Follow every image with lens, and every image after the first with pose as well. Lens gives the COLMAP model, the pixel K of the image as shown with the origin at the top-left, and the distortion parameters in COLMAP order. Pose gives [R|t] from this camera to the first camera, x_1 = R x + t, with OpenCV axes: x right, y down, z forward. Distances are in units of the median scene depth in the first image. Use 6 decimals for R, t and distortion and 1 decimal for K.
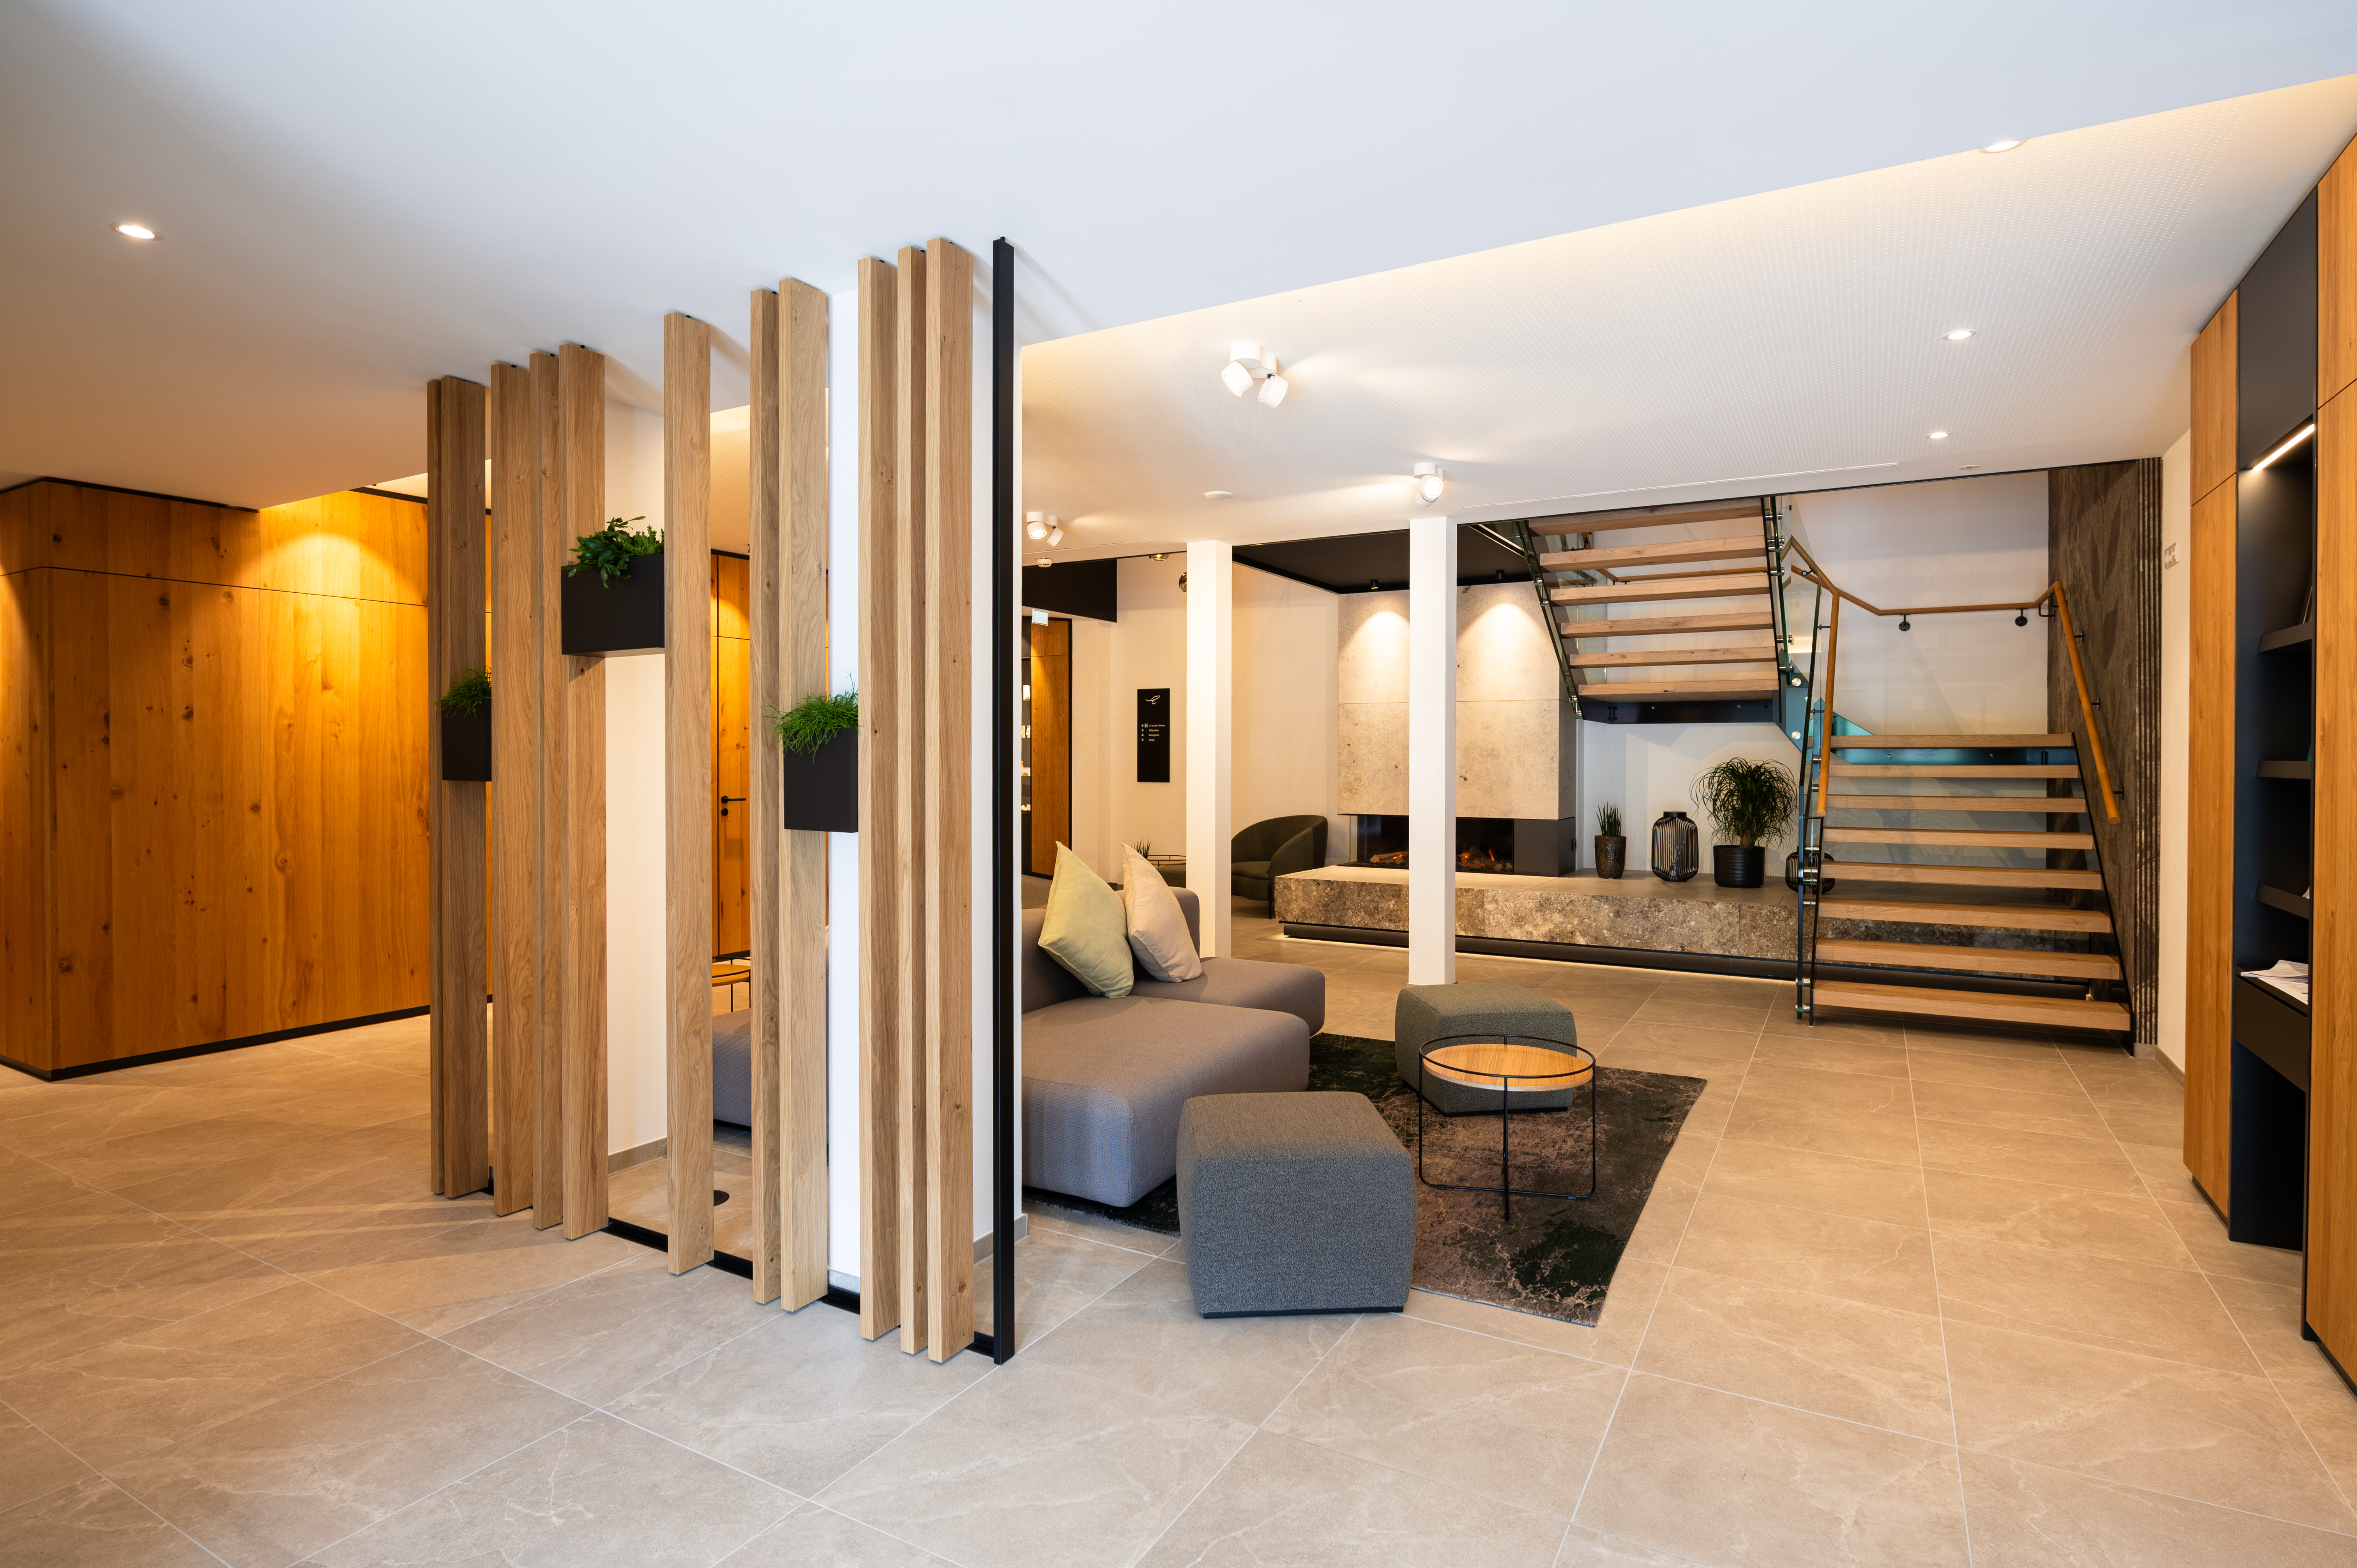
lens RADIAL K [[1199.4, 0, 1168.5], [0, 1199.4, 771.7], [0, 0, 1]] dist [-0.007765, -0.001506]
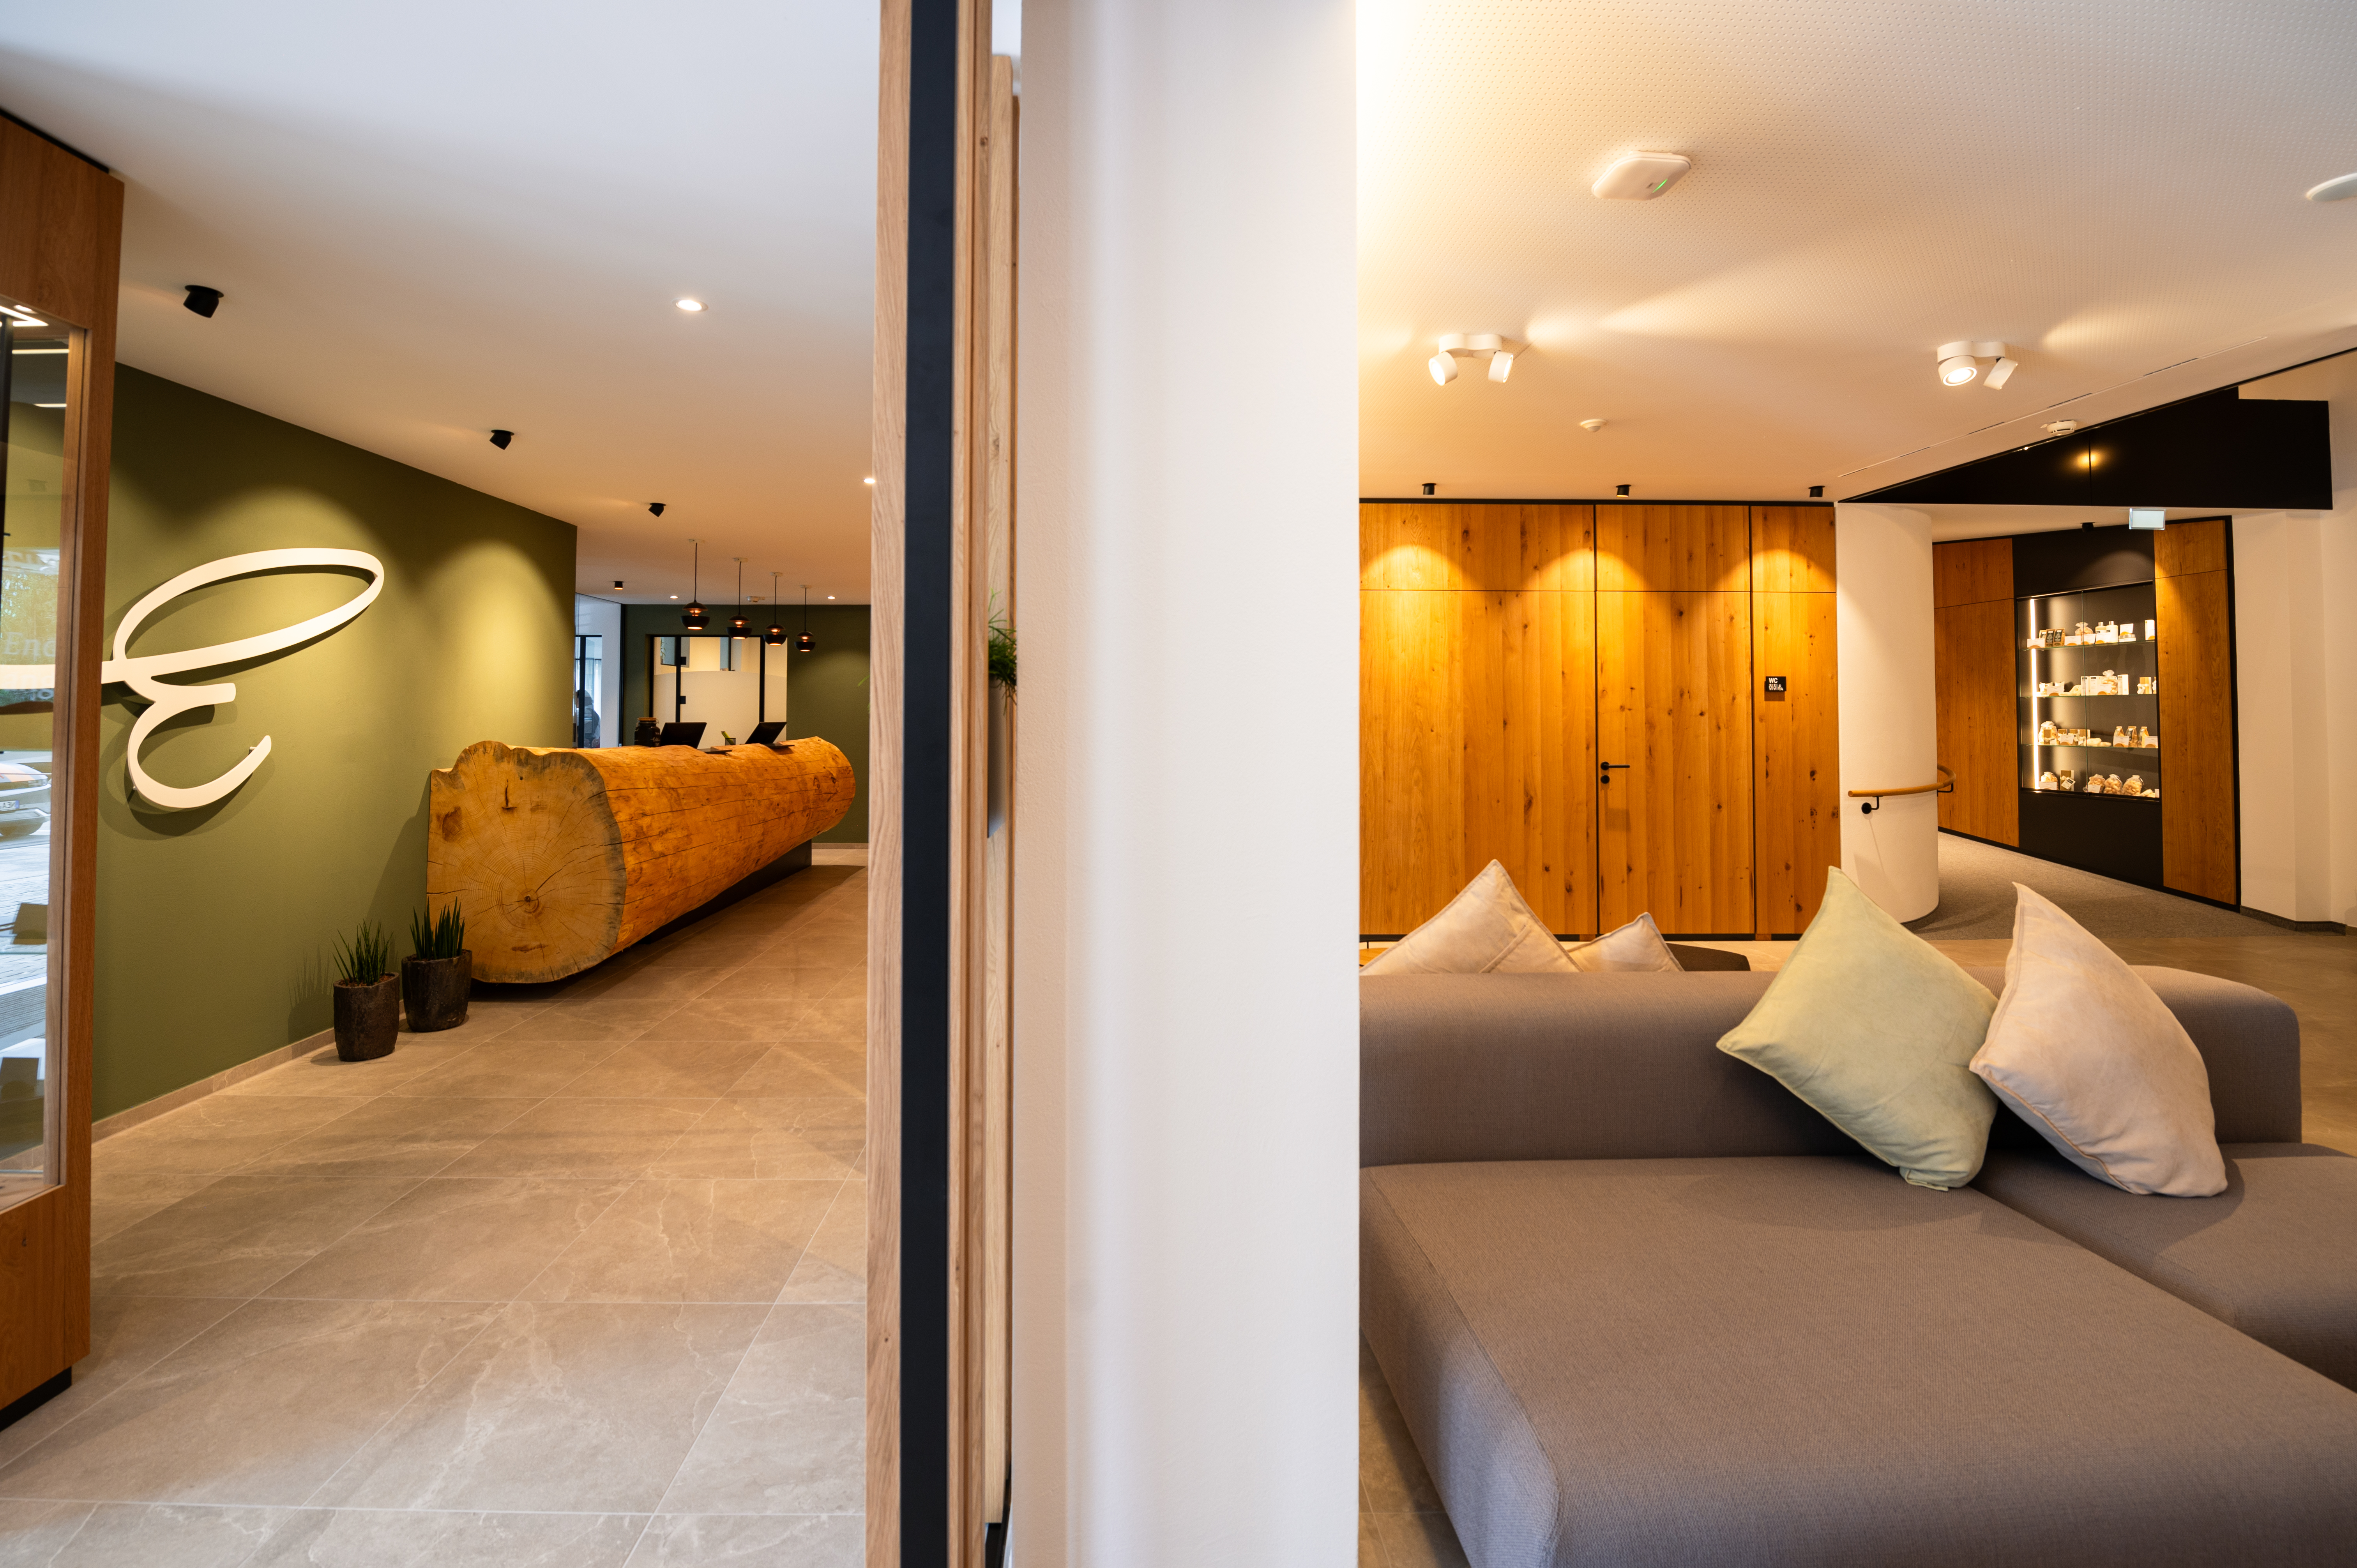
lens RADIAL K [[975.9, 0, 1134.2], [0, 975.9, 692.7], [0, 0, 1]] dist [-0.013518, -0.001996]
pose [[0.514890, -0.020268, -0.857016, 0.093916], [-0.013663, 0.999399, -0.031844, -0.004762], [0.857147, 0.028106, 0.514304, 0.323657]]
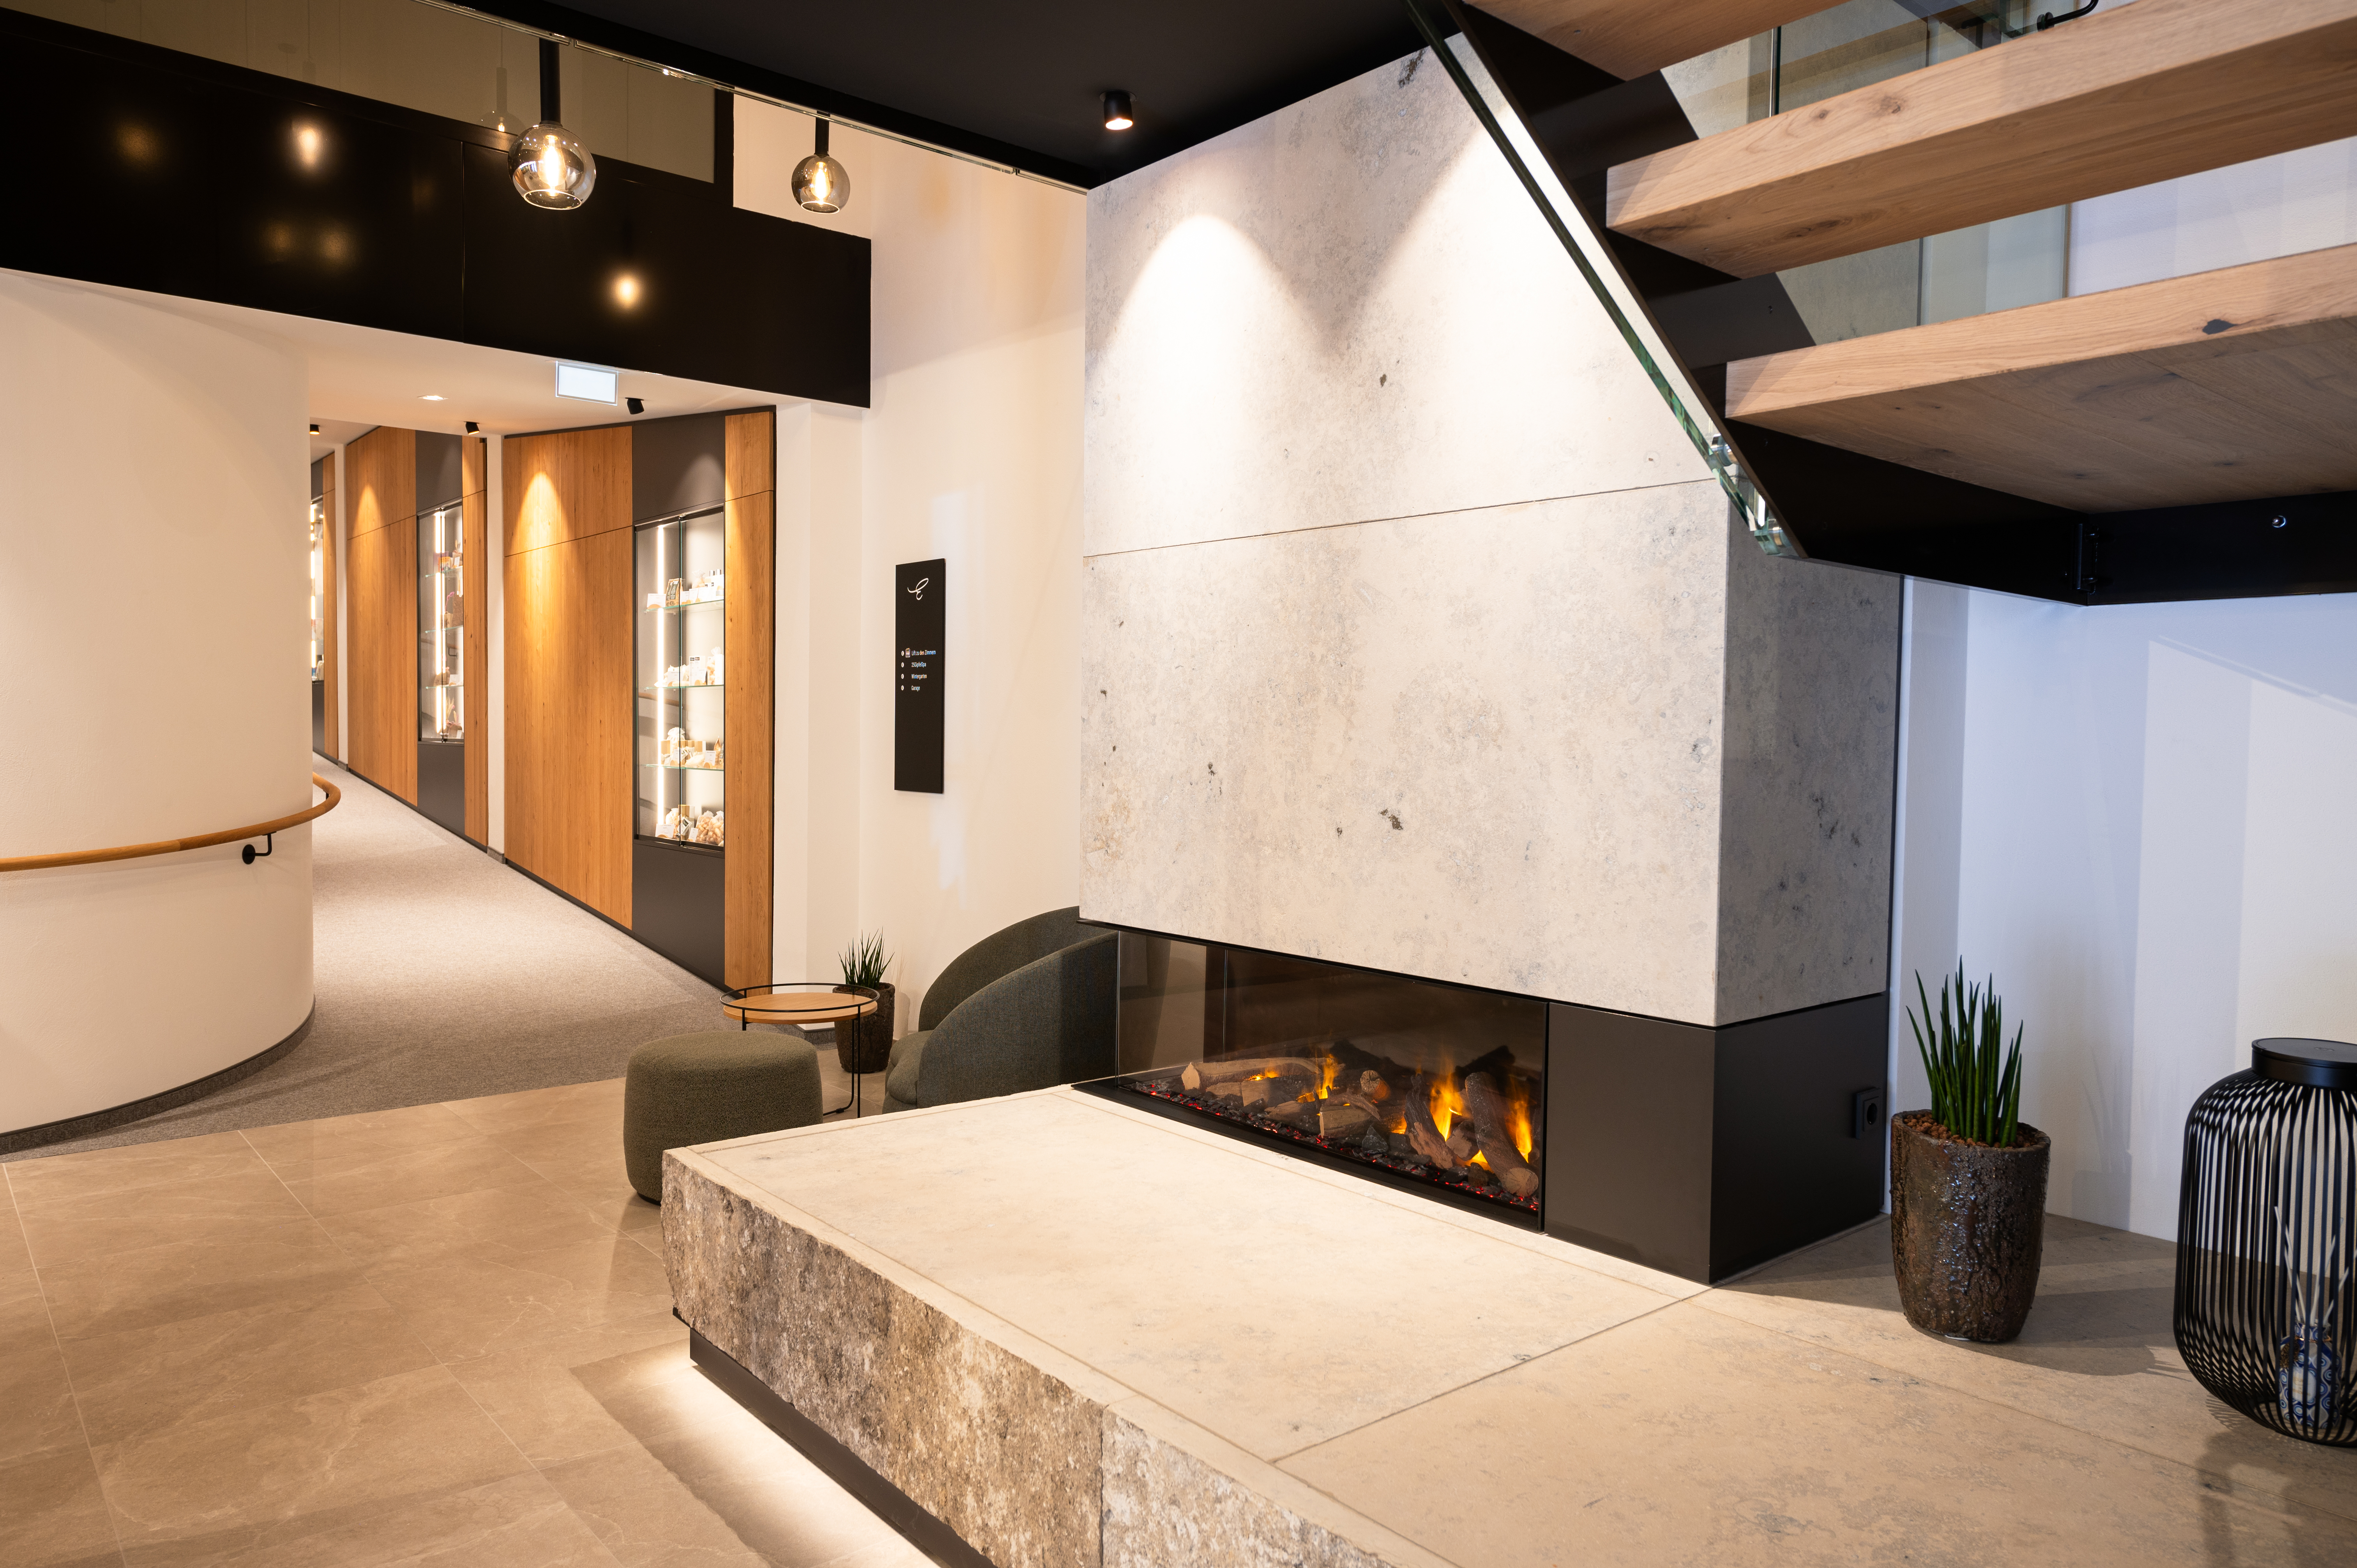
lens RADIAL K [[1557.9, 0, 1181.0], [0, 1557.9, 789.5], [0, 0, 1]] dist [0.001174, 0.001370]
pose [[0.942987, 0.022934, -0.332038, 0.389740], [-0.014848, 0.999529, 0.026871, -0.011629], [0.332498, -0.020409, 0.942883, 0.831543]]
